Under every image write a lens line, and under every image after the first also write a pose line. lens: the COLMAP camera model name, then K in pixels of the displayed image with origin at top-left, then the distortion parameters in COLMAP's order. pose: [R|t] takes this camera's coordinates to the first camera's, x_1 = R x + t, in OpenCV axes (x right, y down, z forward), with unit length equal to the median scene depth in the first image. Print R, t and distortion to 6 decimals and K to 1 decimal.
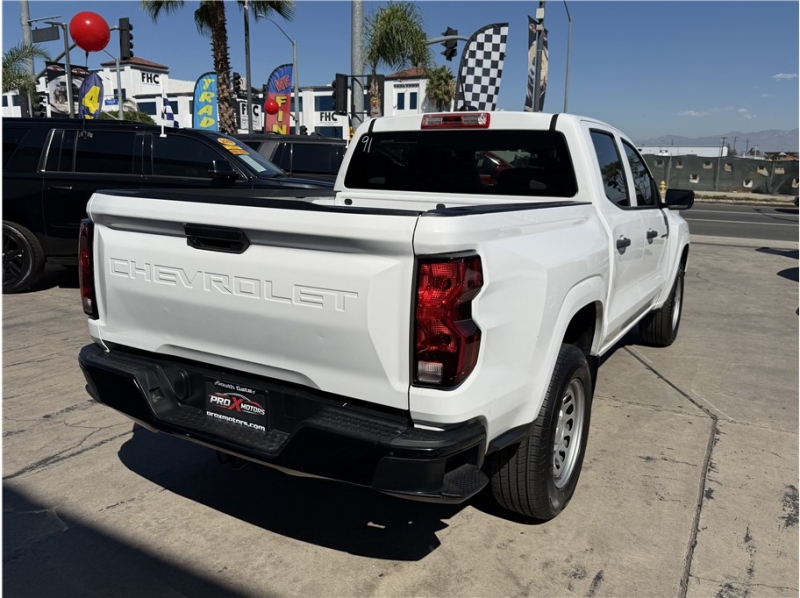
lens RADIAL K [[640.1, 0, 406.1], [0, 640.1, 308.7], [0, 0, 1]] dist [0.054989, -0.078251]
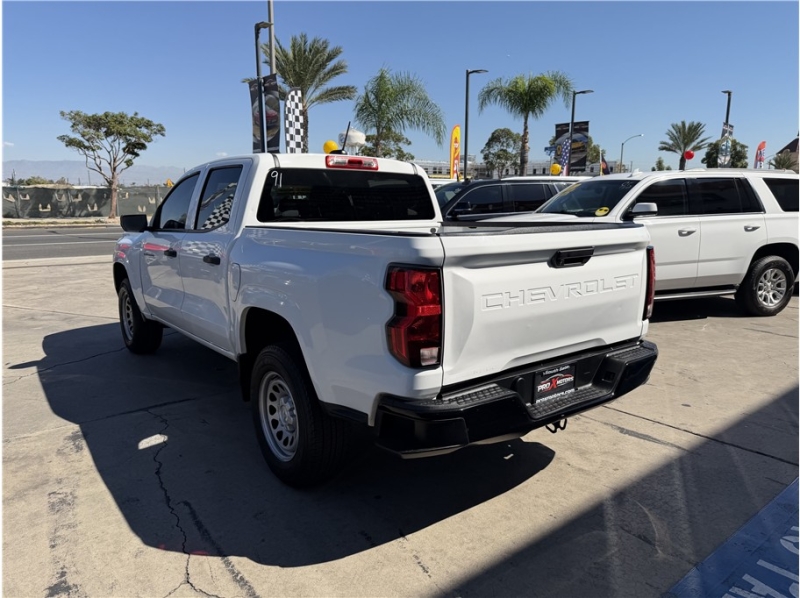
lens RADIAL K [[551.7, 0, 405.6], [0, 551.7, 303.9], [0, 0, 1]] dist [0.016971, -0.026630]
pose [[0.382876, -0.187535, 0.904564, -0.809091], [0.203535, 0.972241, 0.115416, -0.119053], [-0.901099, 0.139921, 0.410418, 0.464516]]
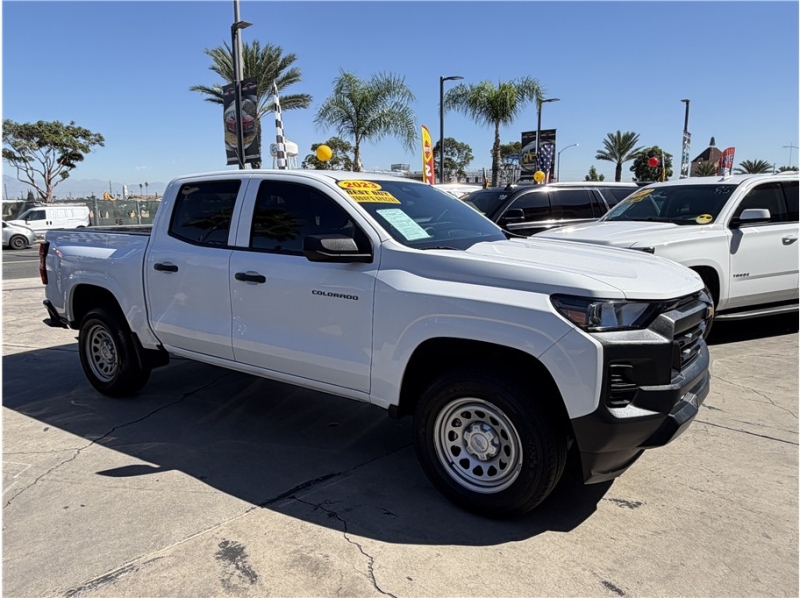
lens RADIAL K [[551.7, 0, 390.8], [0, 551.7, 301.2], [0, 0, 1]] dist [0.016971, -0.026630]
pose [[0.298353, -0.176562, 0.937983, -0.722752], [0.221300, 0.968757, 0.111964, -0.220521], [-0.928446, 0.174171, 0.328104, 0.928031]]
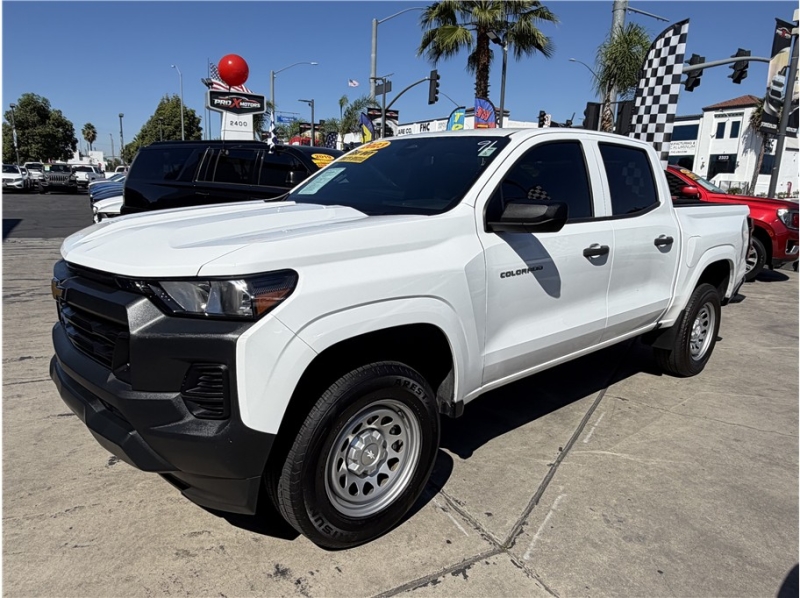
lens RADIAL K [[537.9, 0, 403.4], [0, 537.9, 310.1], [0, 0, 1]] dist [0.001889, -0.000173]
pose [[0.852416, 0.131412, -0.506080, 0.659739], [-0.132582, 0.990592, 0.033910, -0.077852], [0.505775, 0.038192, 0.861819, 0.485514]]
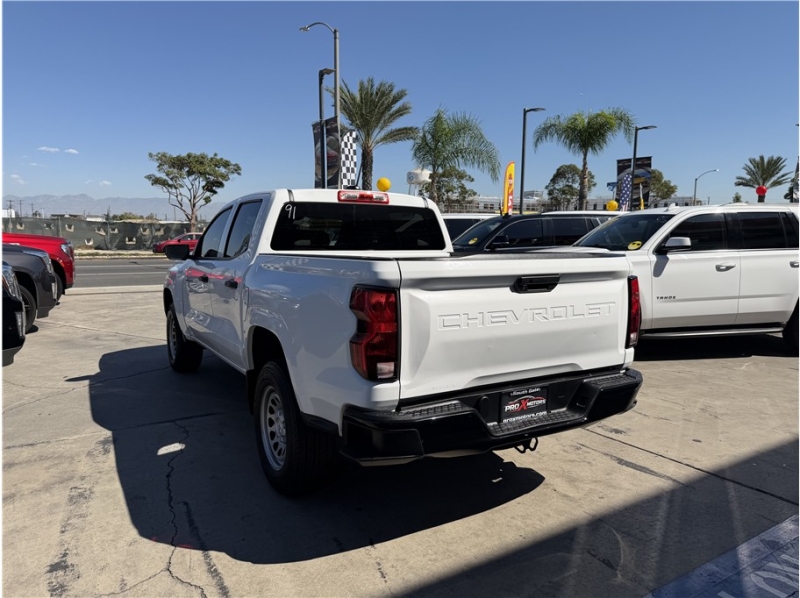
lens RADIAL K [[551.7, 0, 408.0], [0, 551.7, 301.8], [0, 0, 1]] dist [0.016971, -0.026630]
pose [[0.485814, -0.119068, 0.865914, -0.809436], [0.189696, 0.981428, 0.028524, -0.086098], [-0.853229, 0.150403, 0.499378, 0.348930]]
